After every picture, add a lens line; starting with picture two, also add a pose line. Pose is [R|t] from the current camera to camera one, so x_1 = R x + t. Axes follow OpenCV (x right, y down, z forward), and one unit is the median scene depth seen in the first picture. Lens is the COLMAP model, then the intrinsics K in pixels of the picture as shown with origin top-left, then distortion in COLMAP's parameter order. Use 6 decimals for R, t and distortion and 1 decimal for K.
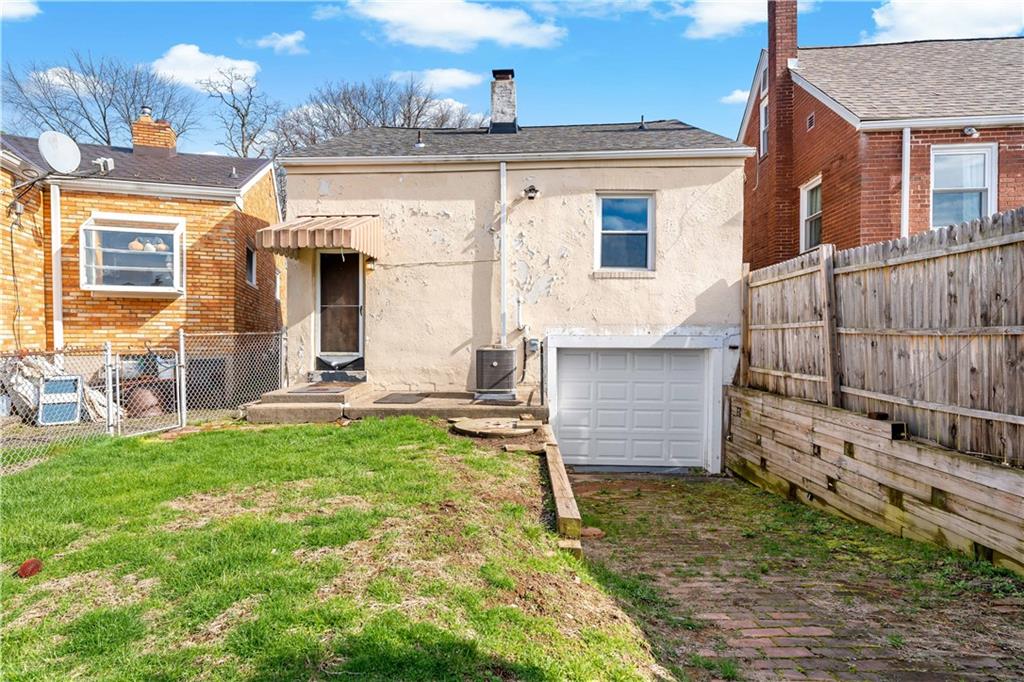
lens RADIAL K [[523.7, 0, 512.0], [0, 523.7, 341.0], [0, 0, 1]] dist [-0.001064, -0.000831]
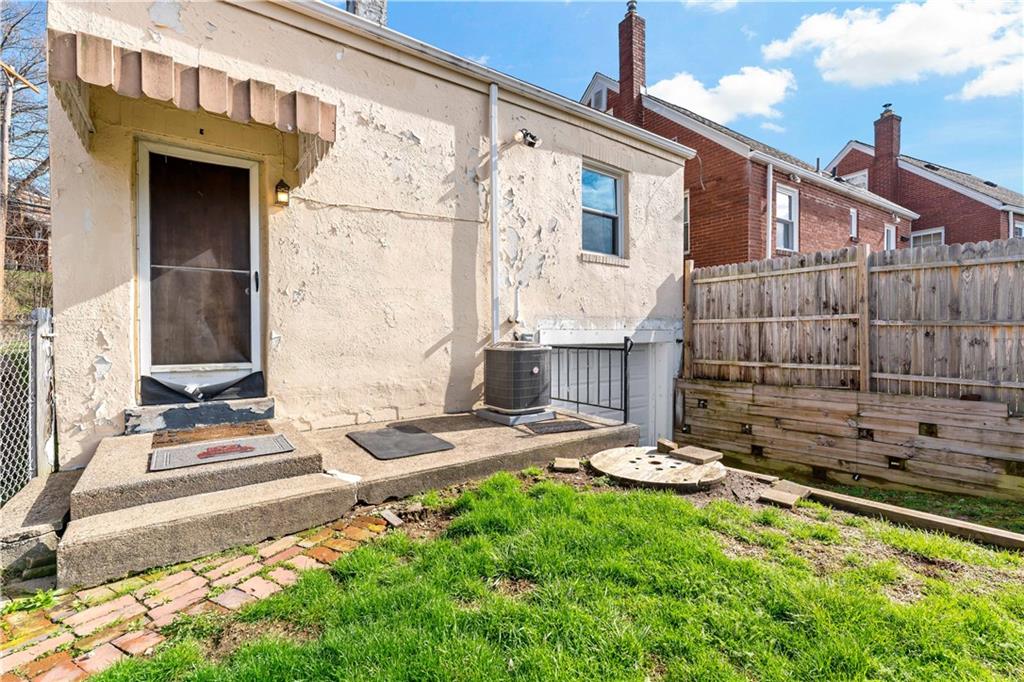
lens RADIAL K [[464.8, 0, 517.7], [0, 464.8, 337.8], [0, 0, 1]] dist [-0.000145, 0.000103]
pose [[0.762129, -0.010964, 0.647332, -0.399892], [0.012515, 0.999919, 0.002201, -0.000087], [-0.647304, 0.006424, 0.762205, 0.499113]]
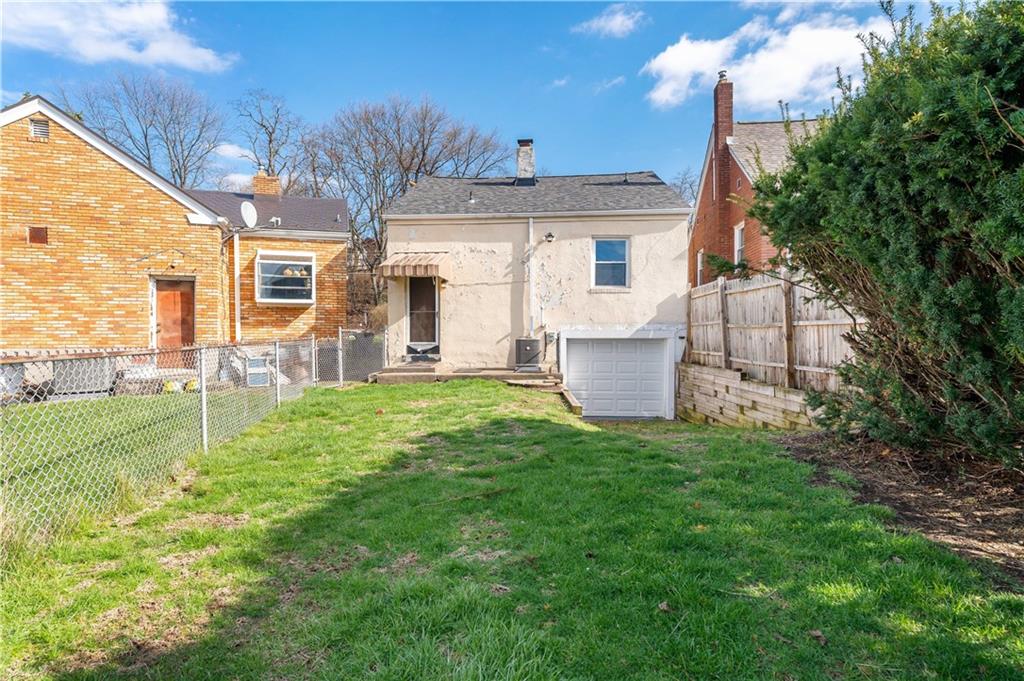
lens RADIAL K [[523.7, 0, 512.0], [0, 523.7, 340.5], [0, 0, 1]] dist [-0.001064, -0.000831]
pose [[0.999981, -0.004438, -0.004347, -0.066956], [0.004433, 0.999989, -0.001294, 0.020132], [0.004353, 0.001275, 0.999990, -0.528539]]
